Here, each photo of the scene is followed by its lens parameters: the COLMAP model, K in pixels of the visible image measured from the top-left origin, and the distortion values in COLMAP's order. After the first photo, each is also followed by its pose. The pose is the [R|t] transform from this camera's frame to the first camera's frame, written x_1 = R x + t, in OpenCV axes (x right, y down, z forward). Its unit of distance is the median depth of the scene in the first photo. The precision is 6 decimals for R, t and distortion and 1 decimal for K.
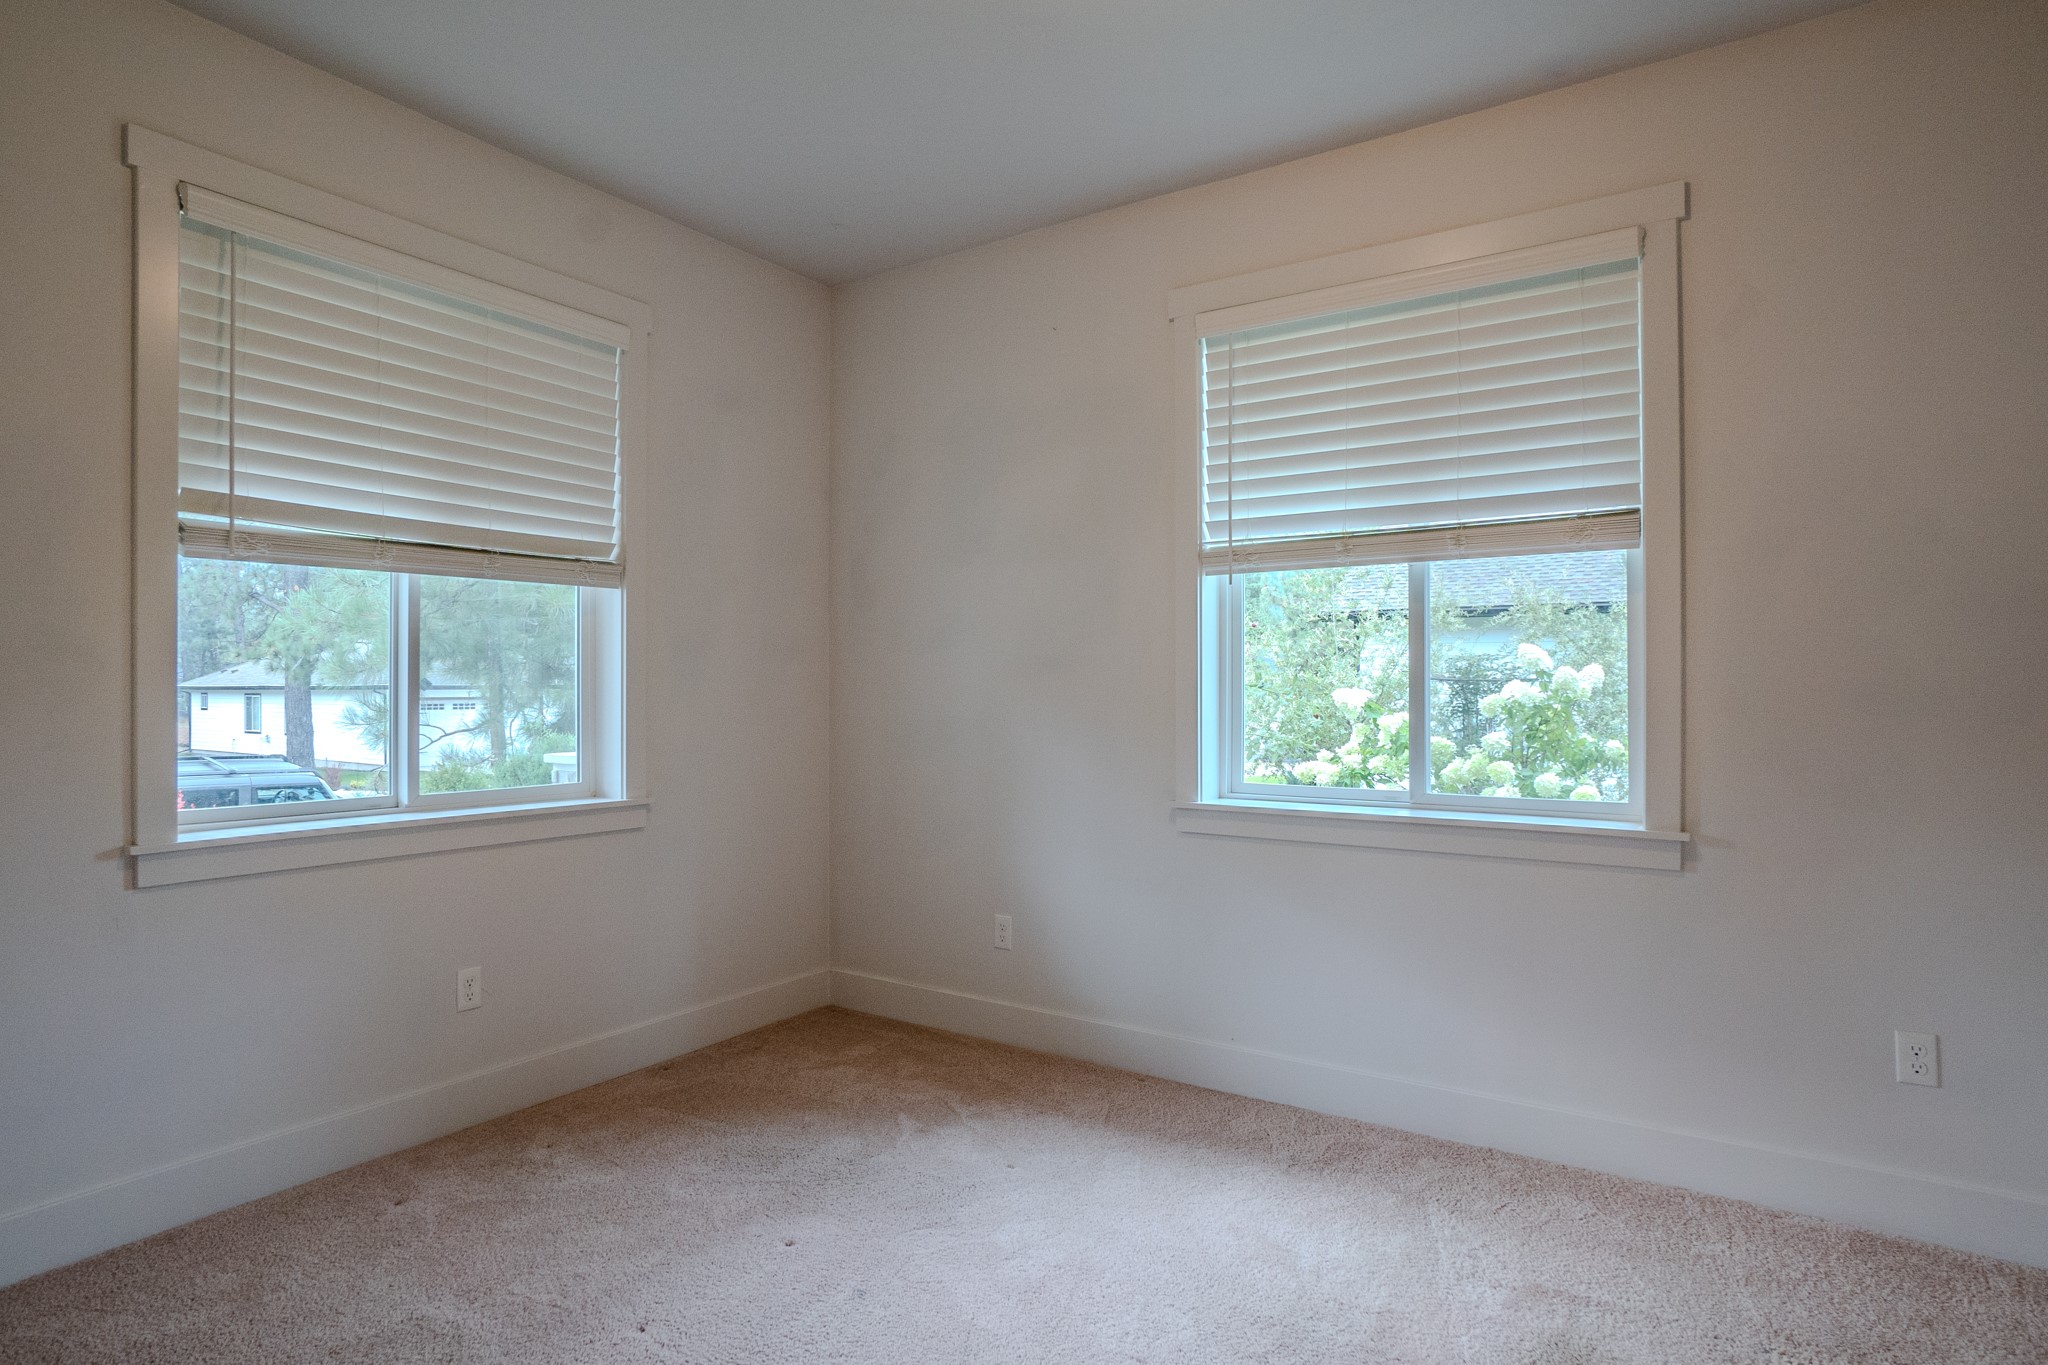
lens RADIAL K [[1051.2, 0, 1034.8], [0, 1051.2, 685.8], [0, 0, 1]] dist [-0.043438, 0.020613]
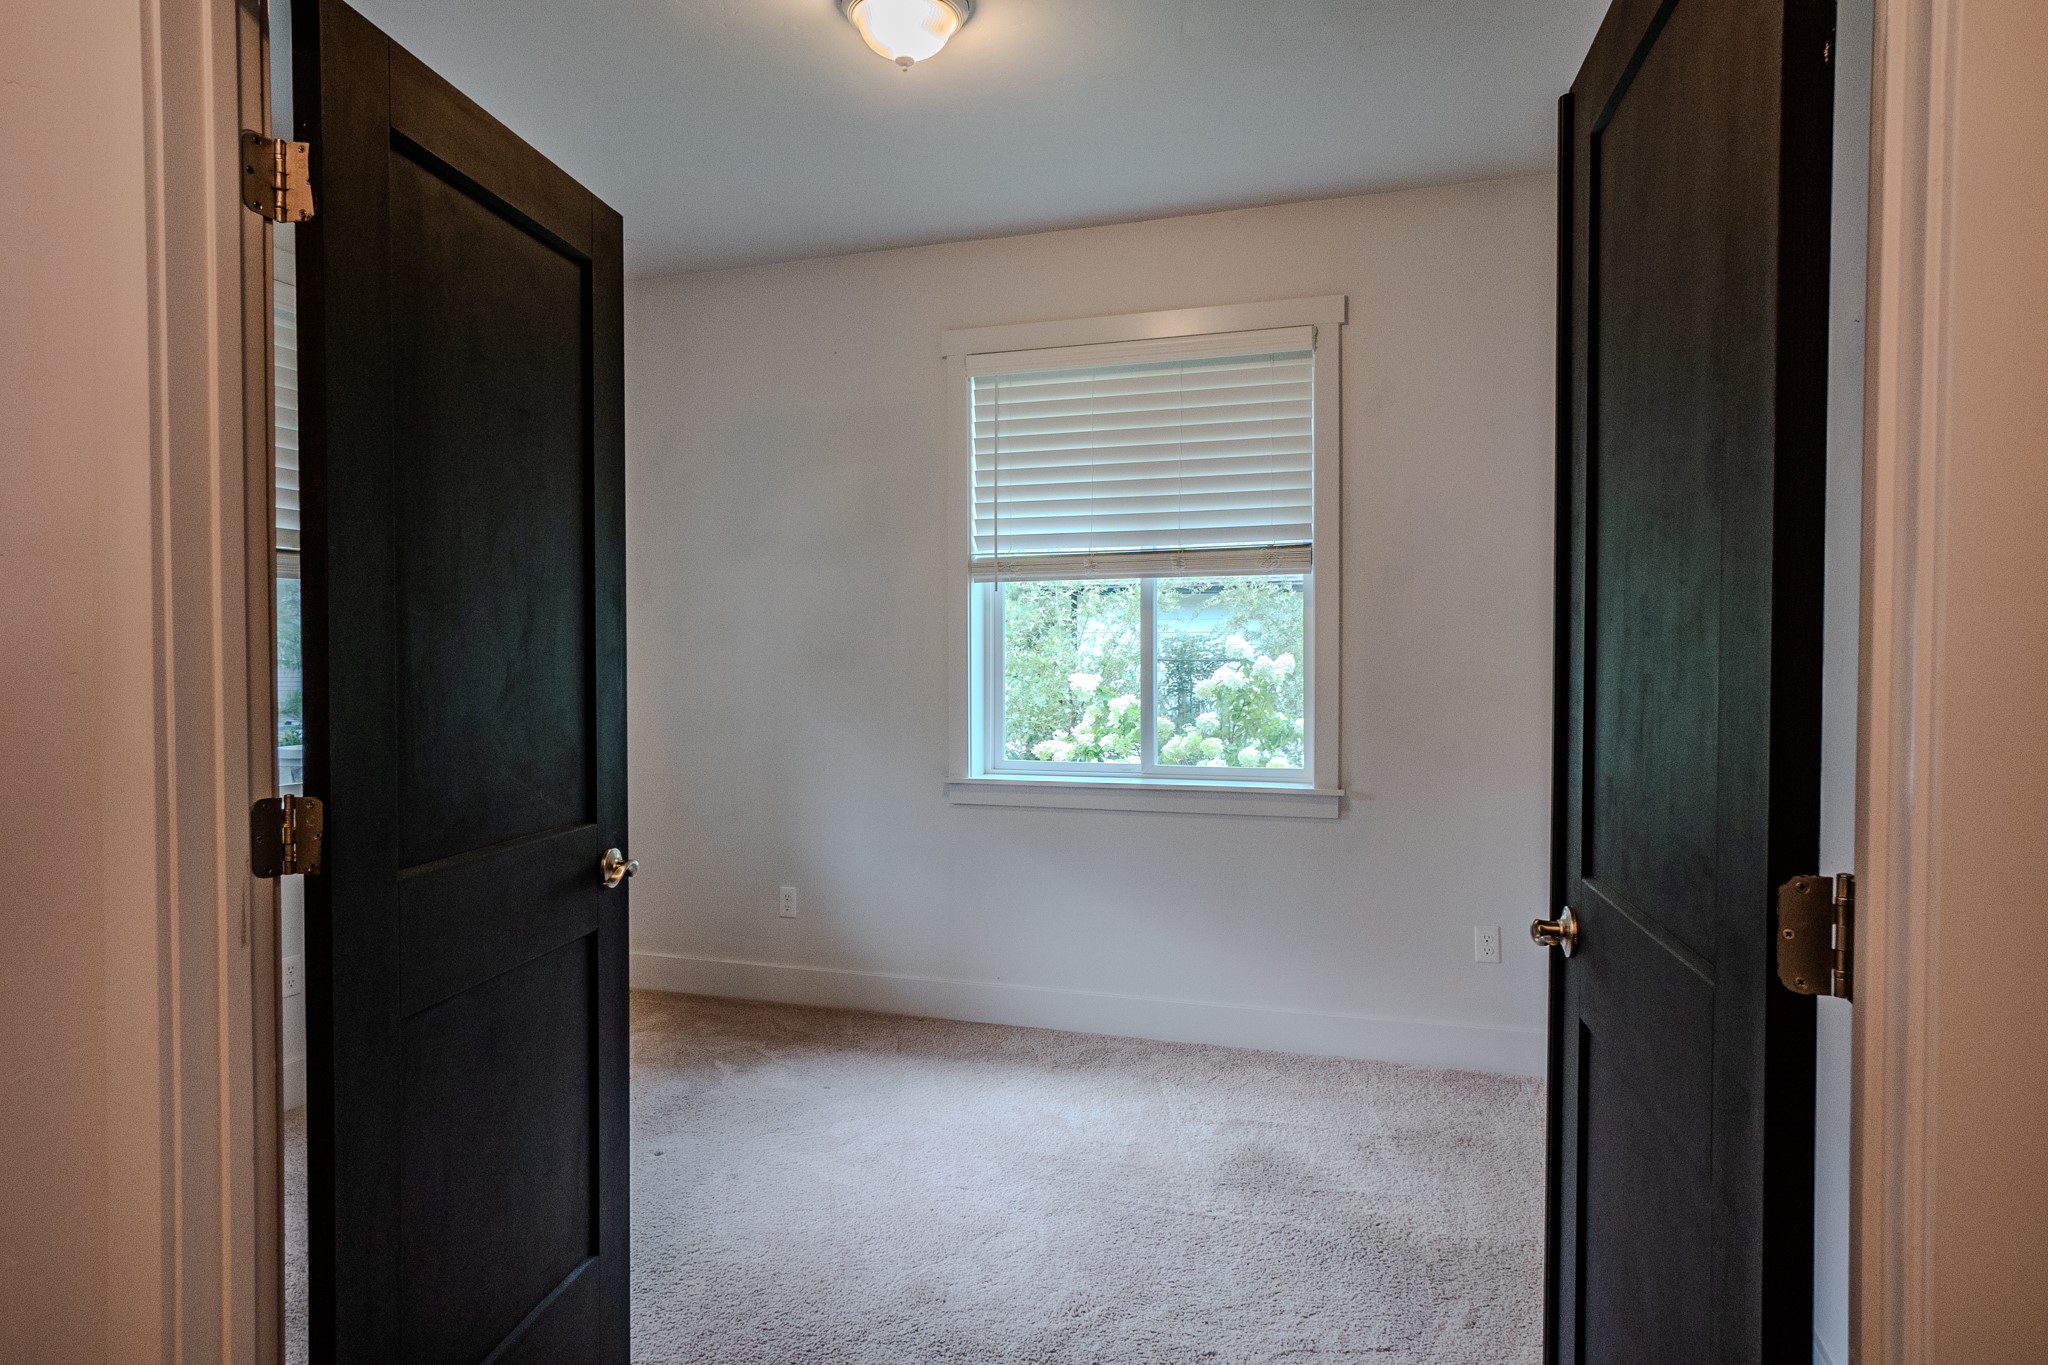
lens RADIAL K [[1211.9, 0, 1019.7], [0, 1211.9, 675.2], [0, 0, 1]] dist [-0.008895, 0.000934]
pose [[0.965997, -0.004504, 0.258512, -0.148241], [0.000458, 0.999876, 0.015709, -0.025753], [-0.258551, -0.015057, 0.965880, -0.338818]]
